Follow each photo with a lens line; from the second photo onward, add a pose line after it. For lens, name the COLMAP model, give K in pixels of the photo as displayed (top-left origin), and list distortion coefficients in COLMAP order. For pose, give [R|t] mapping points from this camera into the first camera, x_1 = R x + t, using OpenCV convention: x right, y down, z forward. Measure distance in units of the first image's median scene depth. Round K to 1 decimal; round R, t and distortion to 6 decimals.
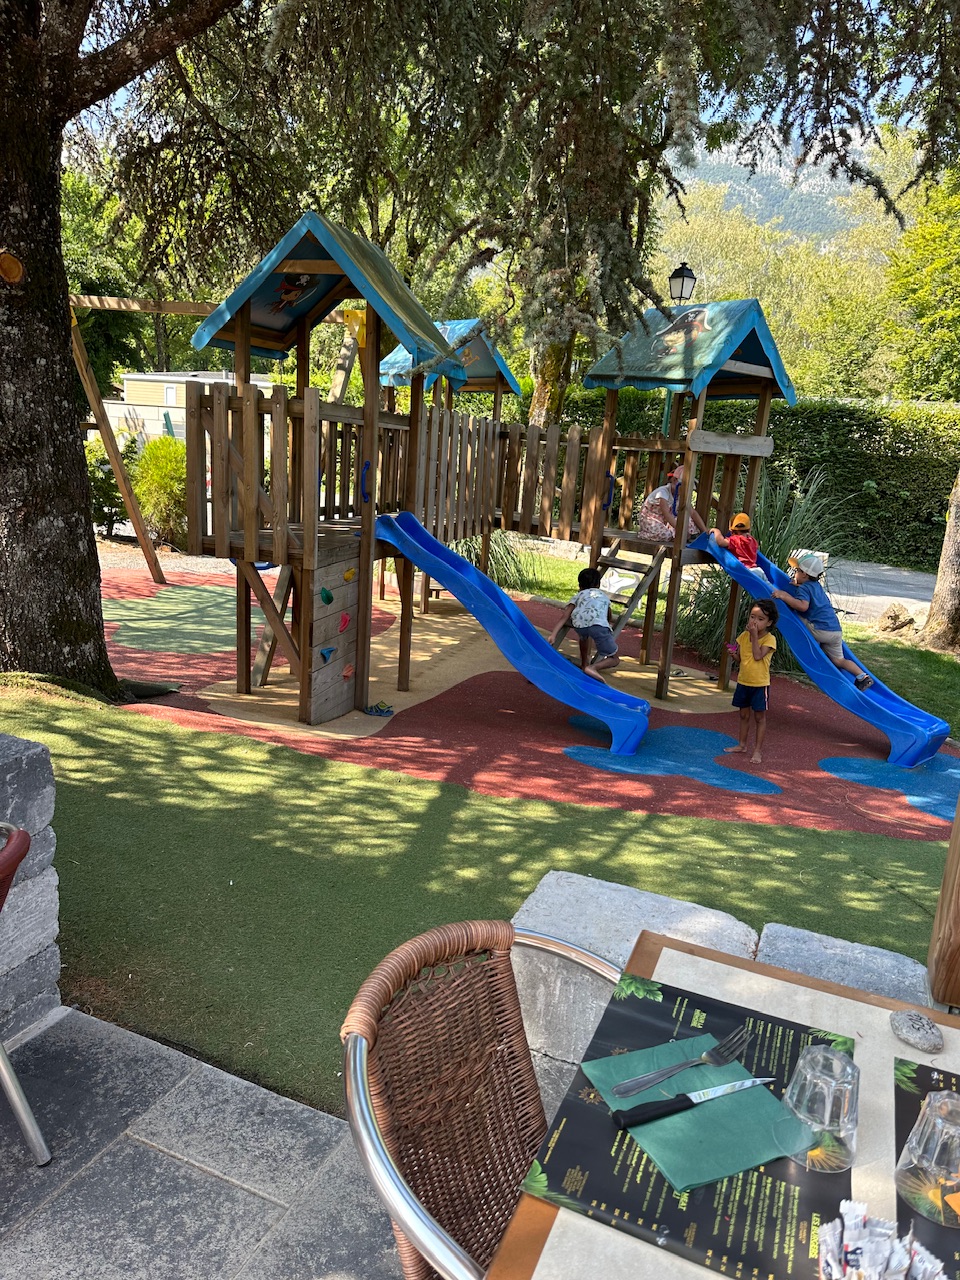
lens RADIAL K [[894.0, 0, 479.1], [0, 894.0, 641.1], [0, 0, 1]] dist [0.008821, 0.000365]
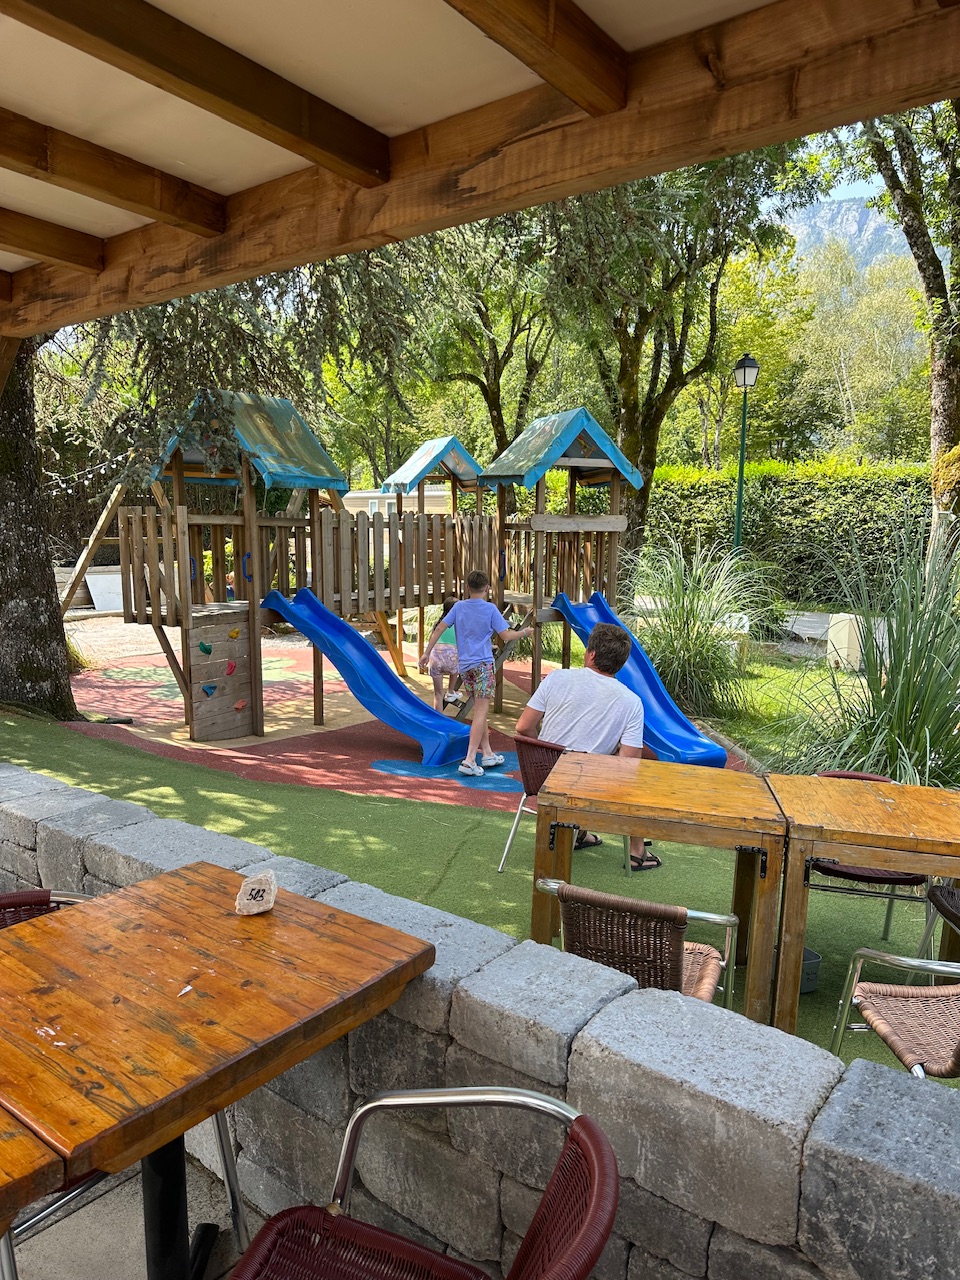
lens RADIAL K [[894.0, 0, 485.6], [0, 894.0, 639.6], [0, 0, 1]] dist [0.008821, 0.000365]
pose [[0.972903, -0.031660, -0.229036, 0.386070], [0.008798, 0.994933, -0.100159, 0.054156], [0.231047, 0.095430, 0.968251, -0.184919]]
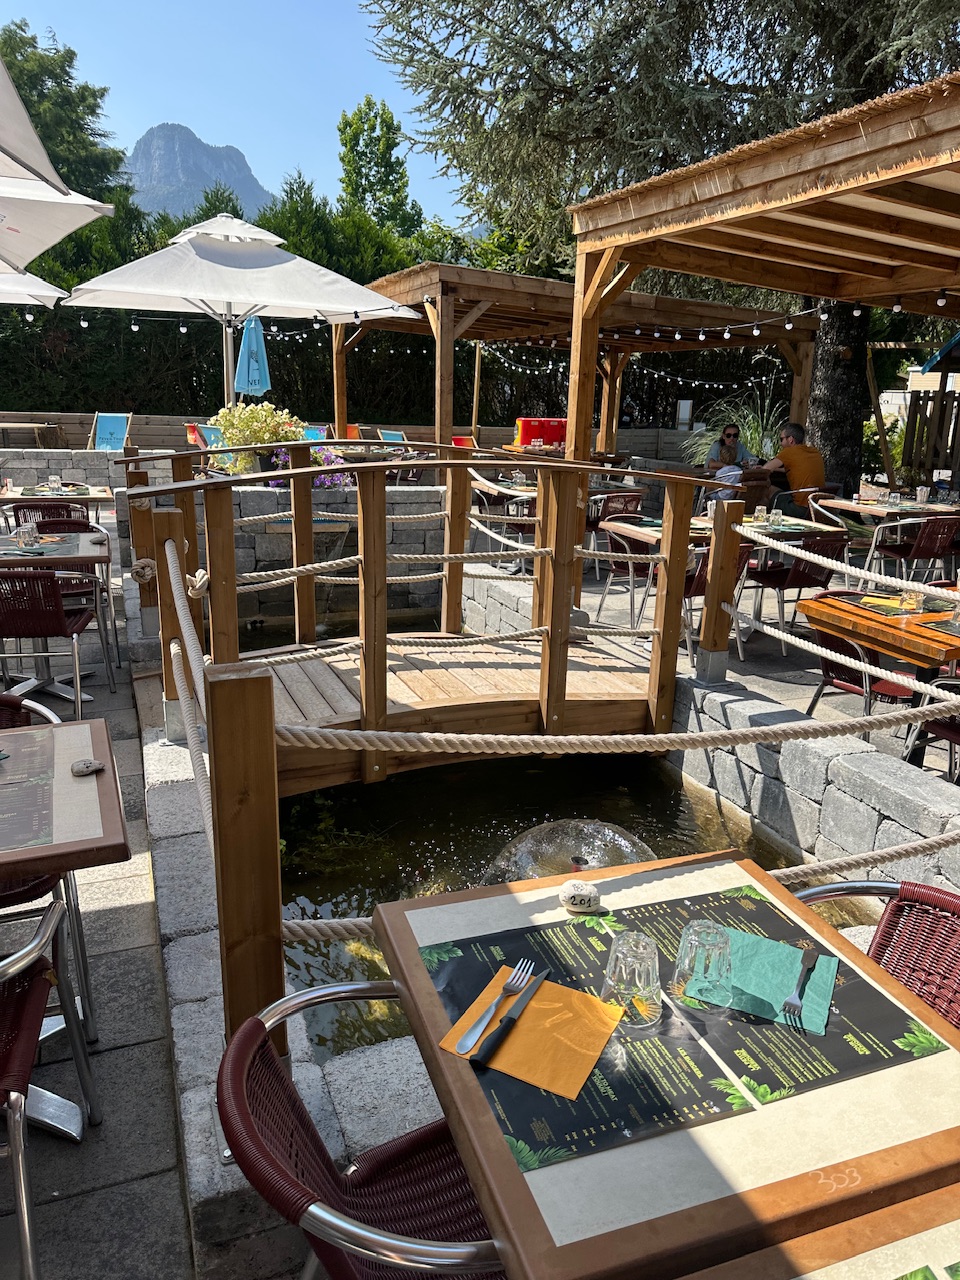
lens RADIAL K [[894.0, 0, 485.3], [0, 894.0, 644.1], [0, 0, 1]] dist [0.008821, 0.000365]
pose [[0.696044, 0.145362, -0.703130, 0.402429], [-0.134076, 0.988380, 0.071608, 0.217027], [0.705369, 0.044431, 0.707446, -0.887862]]
